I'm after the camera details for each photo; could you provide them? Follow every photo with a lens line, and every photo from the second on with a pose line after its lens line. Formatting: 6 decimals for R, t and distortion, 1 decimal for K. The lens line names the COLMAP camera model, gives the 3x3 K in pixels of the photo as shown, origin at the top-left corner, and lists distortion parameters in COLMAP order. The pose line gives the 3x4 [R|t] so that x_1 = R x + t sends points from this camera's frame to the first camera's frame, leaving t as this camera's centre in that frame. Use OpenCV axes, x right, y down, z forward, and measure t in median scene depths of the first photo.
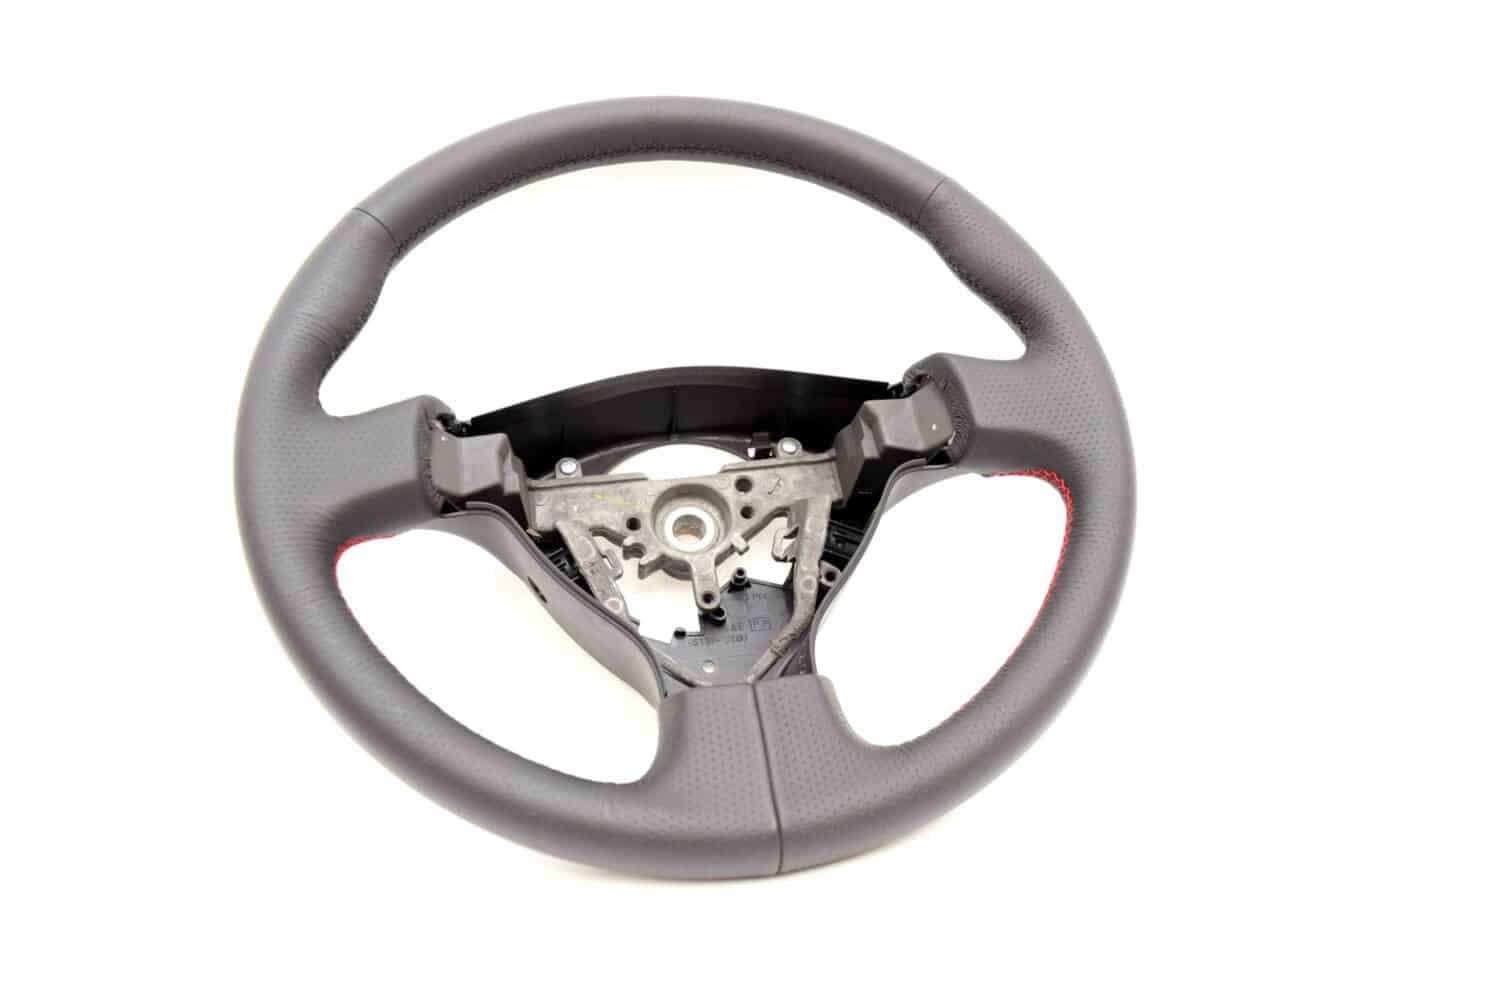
lens RADIAL K [[1152.6, 0, 748.0], [0, 1152.6, 500.0], [0, 0, 1]] dist [-0.009619, -0.001999]
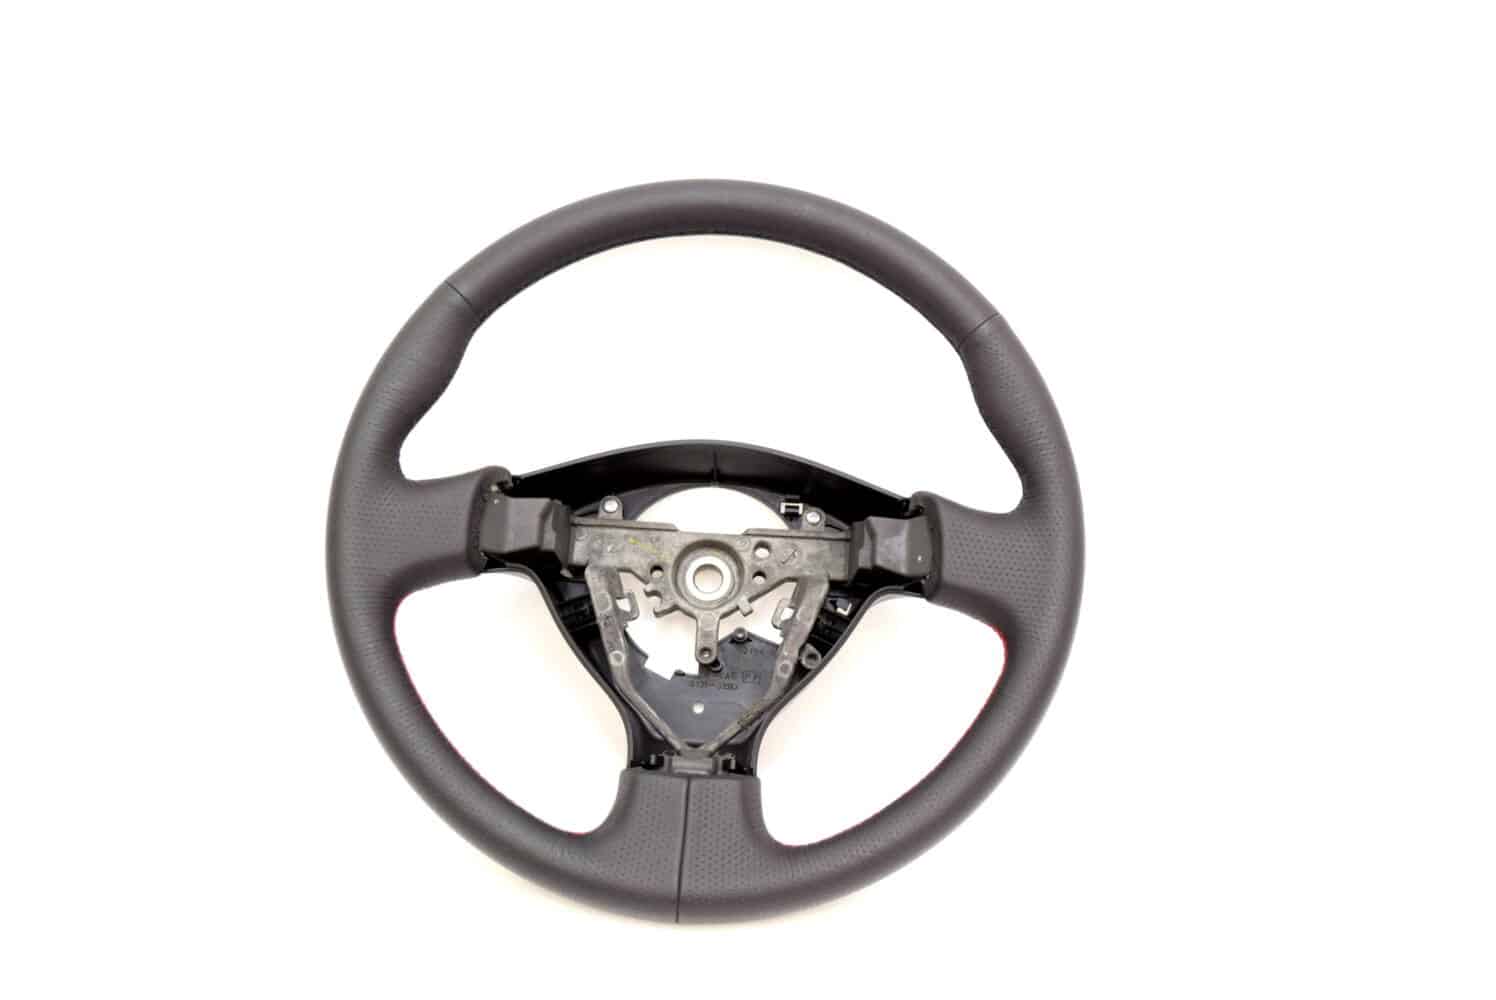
lens RADIAL K [[1828.1, 0, 748.0], [0, 1828.1, 500.0], [0, 0, 1]] dist [0.011605, 0.003795]
pose [[0.963722, 0.200668, -0.175991, 0.290804], [-0.138325, 0.939406, 0.313661, -0.624396], [0.228269, -0.277938, 0.933083, -0.639336]]
